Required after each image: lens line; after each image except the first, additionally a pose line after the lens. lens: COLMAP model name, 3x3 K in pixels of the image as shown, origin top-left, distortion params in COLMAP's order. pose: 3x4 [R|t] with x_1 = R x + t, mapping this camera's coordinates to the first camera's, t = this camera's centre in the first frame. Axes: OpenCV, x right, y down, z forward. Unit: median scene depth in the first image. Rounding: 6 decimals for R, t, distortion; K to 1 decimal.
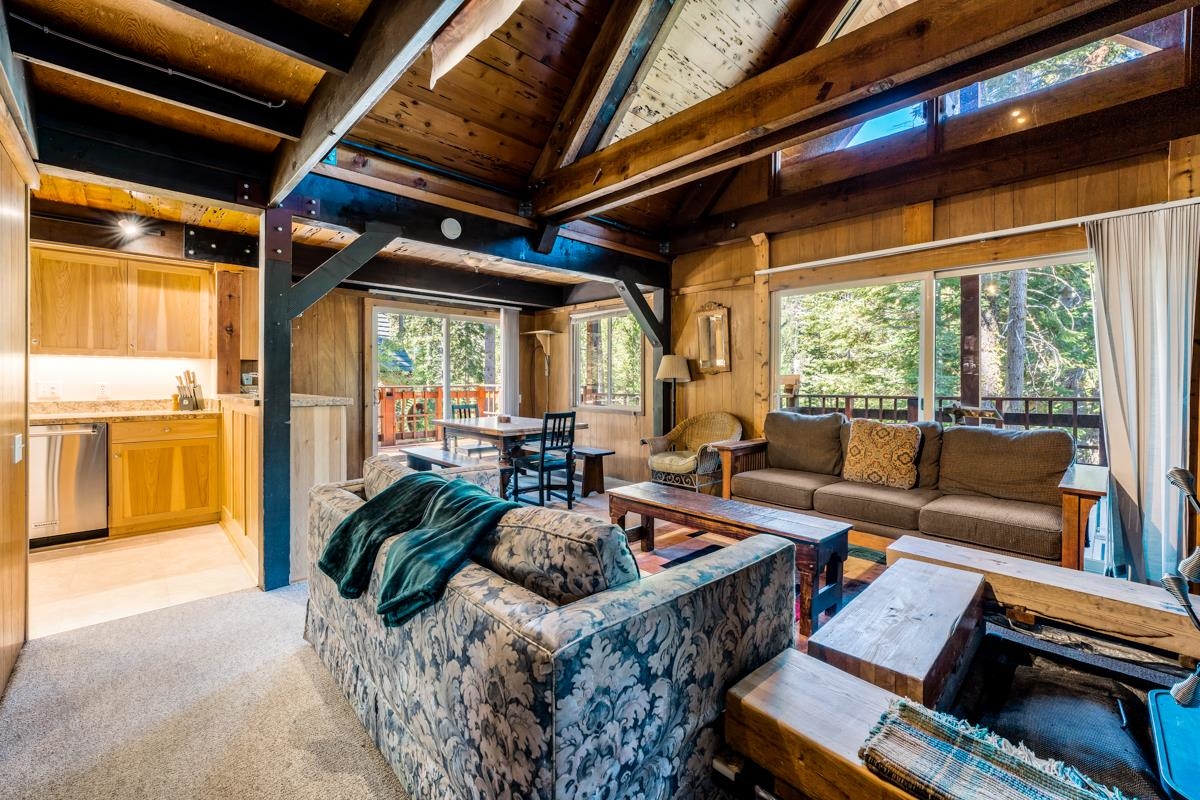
lens RADIAL K [[496.0, 0, 600.6], [0, 496.0, 381.1], [0, 0, 1]] dist [-0.001462, -0.000226]
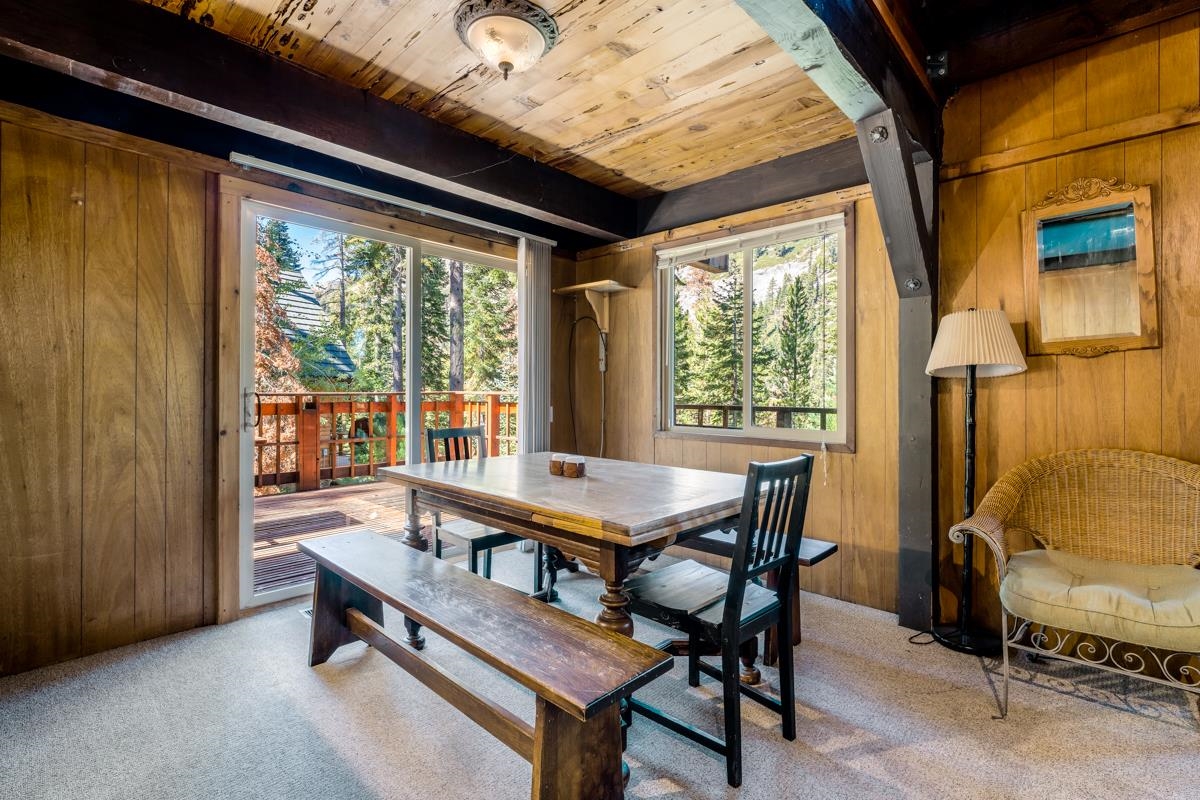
lens RADIAL K [[552.4, 0, 597.5], [0, 552.4, 388.6], [0, 0, 1]] dist [0.000032, -0.000048]
pose [[0.998897, 0.003521, 0.046829, -0.181778], [-0.003155, 0.999964, -0.007889, 0.015956], [-0.046855, 0.007733, 0.998872, 0.529670]]
